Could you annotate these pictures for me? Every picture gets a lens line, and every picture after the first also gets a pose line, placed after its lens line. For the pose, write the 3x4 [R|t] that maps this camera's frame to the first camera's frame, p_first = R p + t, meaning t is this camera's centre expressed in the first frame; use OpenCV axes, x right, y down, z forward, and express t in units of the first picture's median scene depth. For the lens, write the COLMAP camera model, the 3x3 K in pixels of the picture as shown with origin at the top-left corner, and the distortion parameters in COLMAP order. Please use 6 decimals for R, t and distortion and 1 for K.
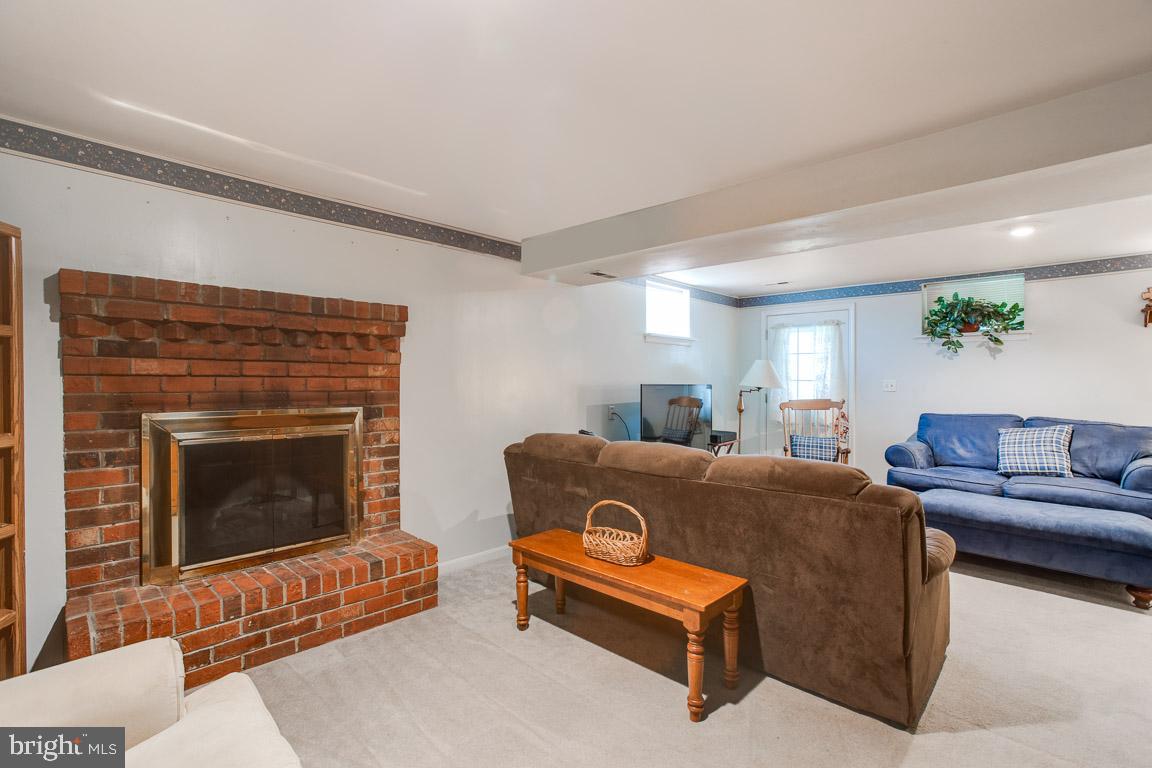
lens RADIAL K [[519.2, 0, 578.0], [0, 519.2, 386.2], [0, 0, 1]] dist [0.000346, 0.000915]
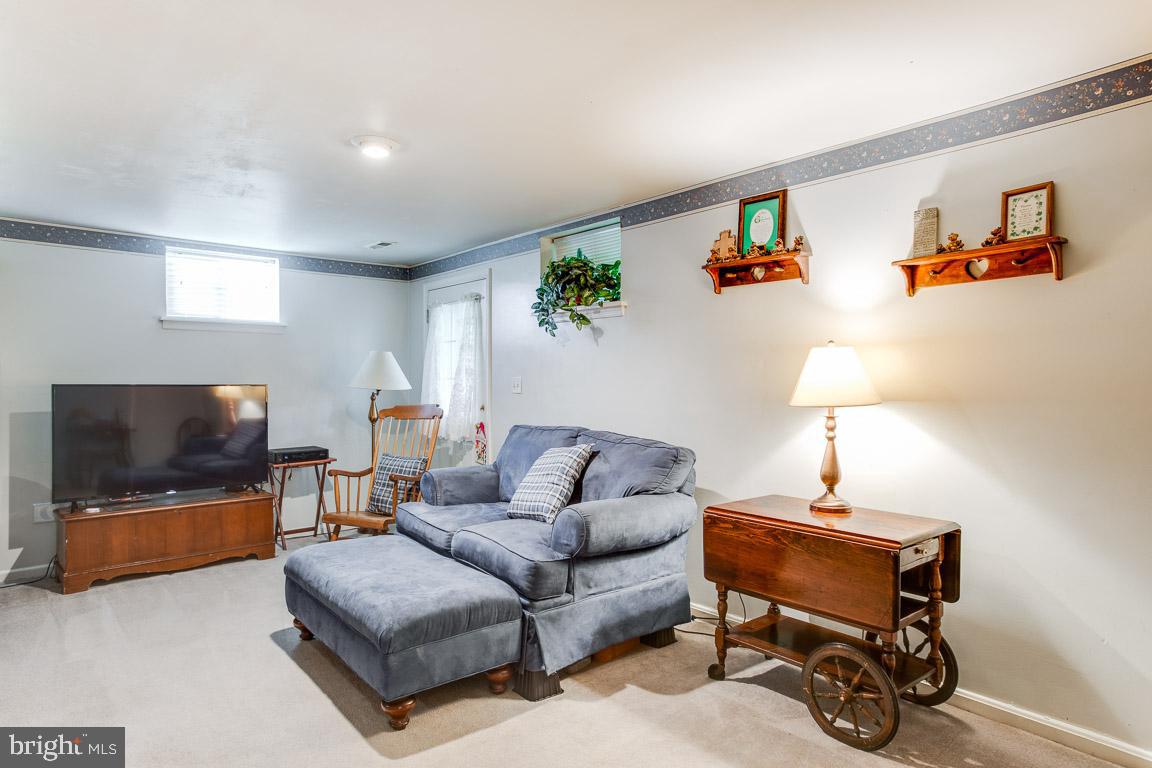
lens RADIAL K [[651.6, 0, 575.0], [0, 651.6, 385.7], [0, 0, 1]] dist [-0.002930, -0.000157]
pose [[0.991582, -0.006130, -0.129334, 0.790425], [0.005607, 0.999975, -0.004404, 0.004169], [0.129358, 0.003642, 0.991591, 0.137893]]
